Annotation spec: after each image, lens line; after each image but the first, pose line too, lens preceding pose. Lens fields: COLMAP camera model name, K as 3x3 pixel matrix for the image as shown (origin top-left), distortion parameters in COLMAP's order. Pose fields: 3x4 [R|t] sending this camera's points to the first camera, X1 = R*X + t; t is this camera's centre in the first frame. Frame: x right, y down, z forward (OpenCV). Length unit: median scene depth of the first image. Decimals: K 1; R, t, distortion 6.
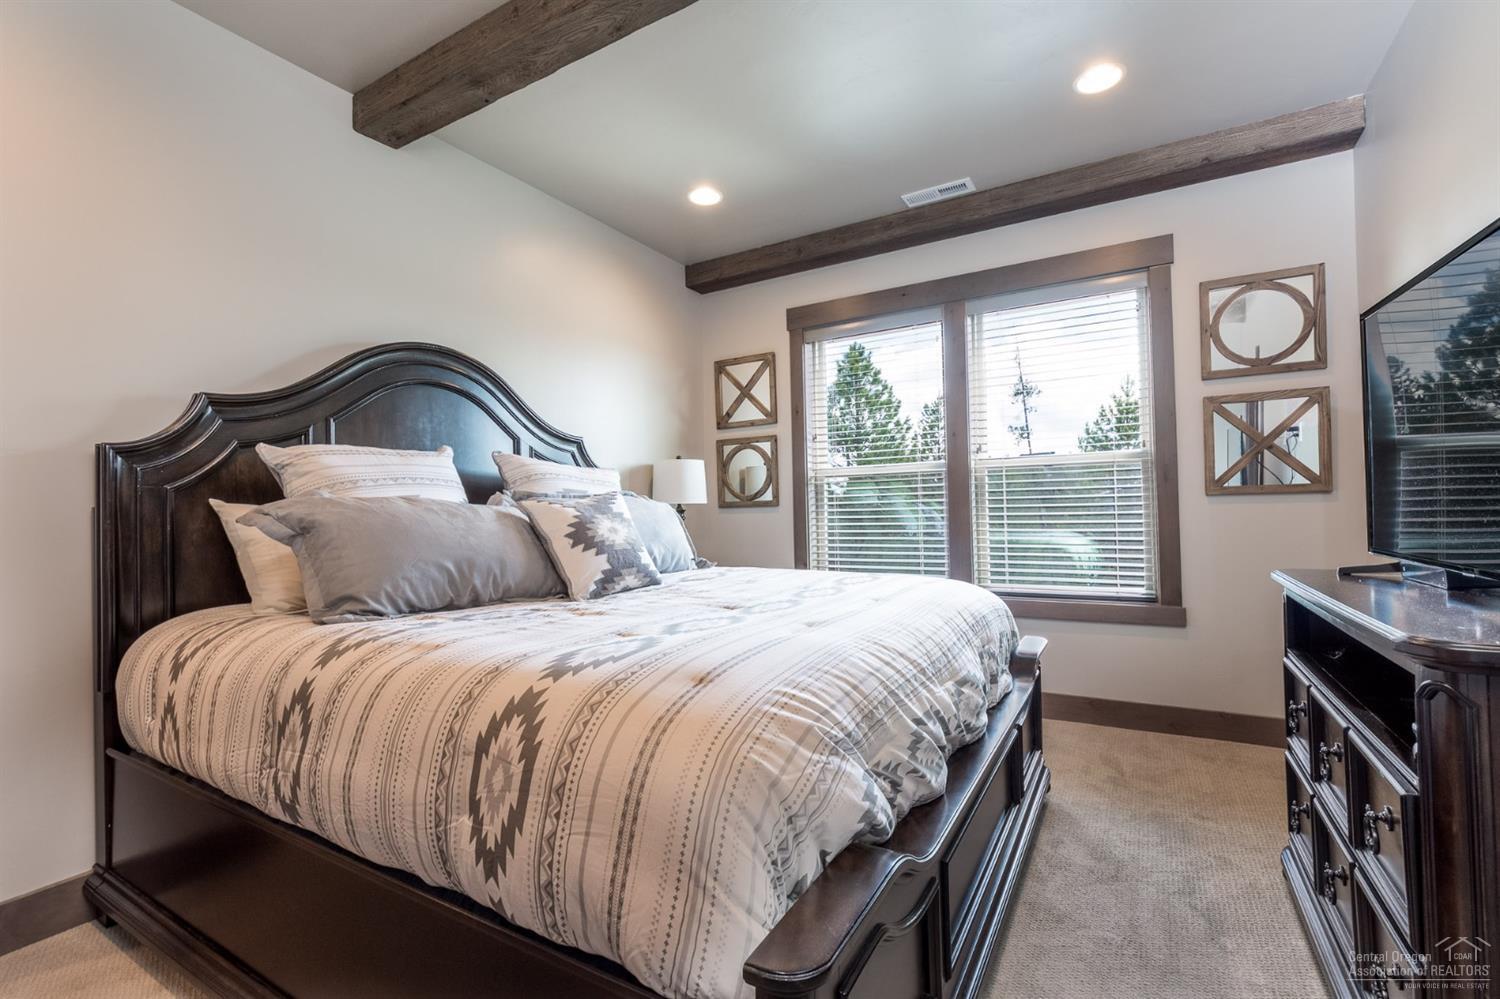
lens RADIAL K [[675.5, 0, 750.0], [0, 675.5, 499.5], [0, 0, 1]] dist [-0.002558, -0.000128]
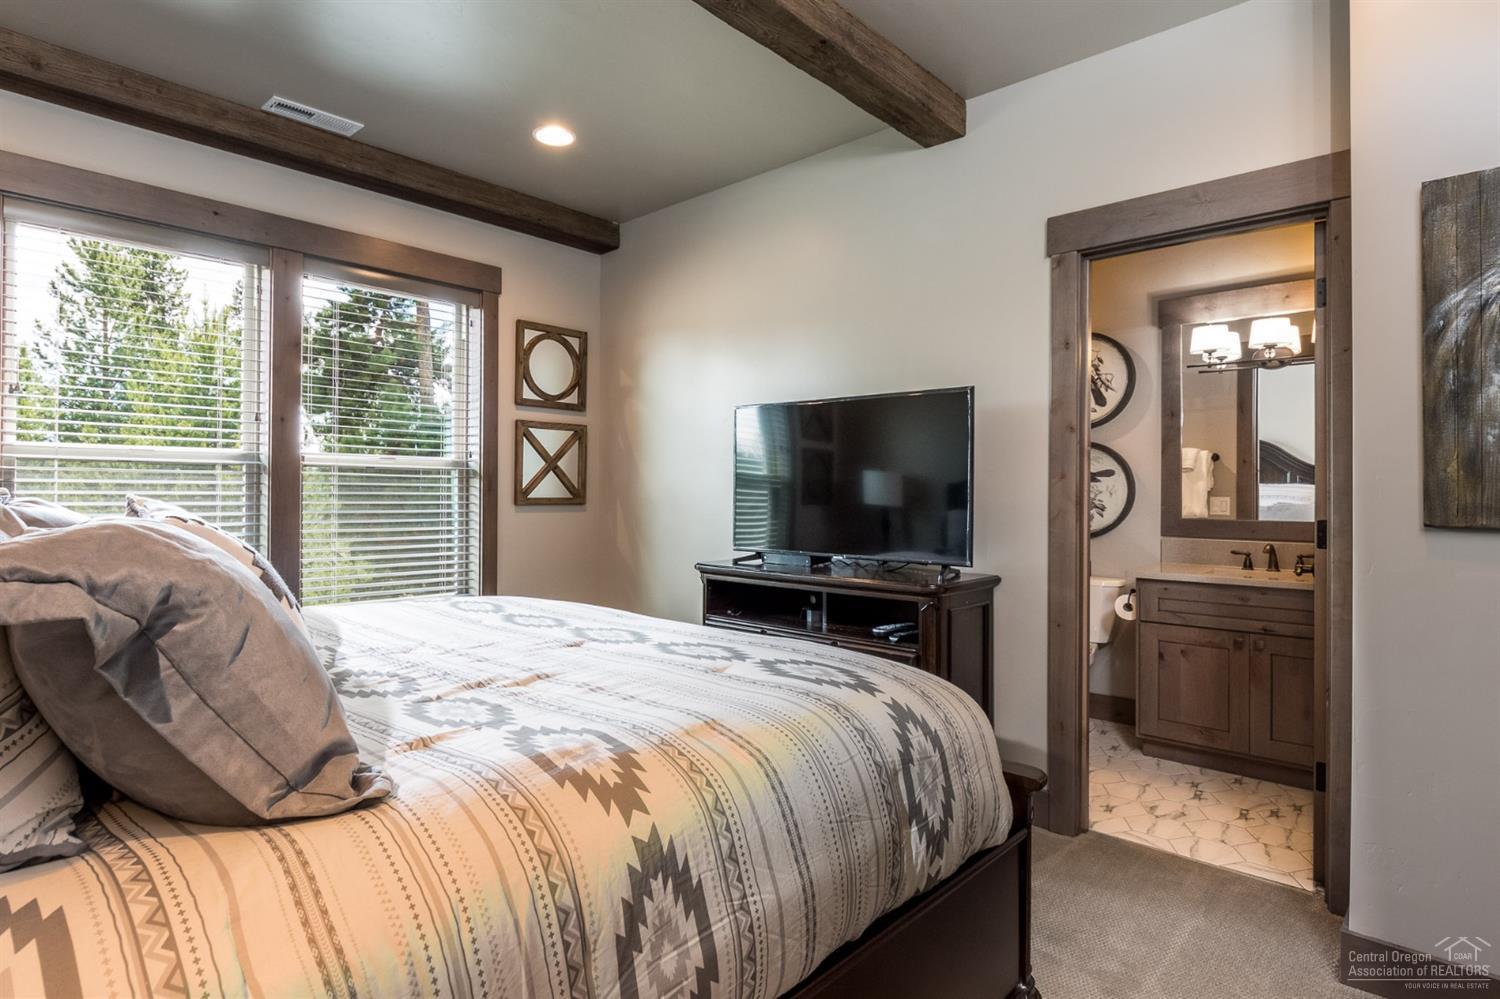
lens RADIAL K [[786.7, 0, 750.0], [0, 786.7, 499.5], [0, 0, 1]] dist [-0.000786, -0.000595]
pose [[0.208811, 0.017945, 0.977791, -0.590844], [-0.026688, 0.999564, -0.012645, -0.009397], [-0.977592, -0.023455, 0.209199, 0.347676]]
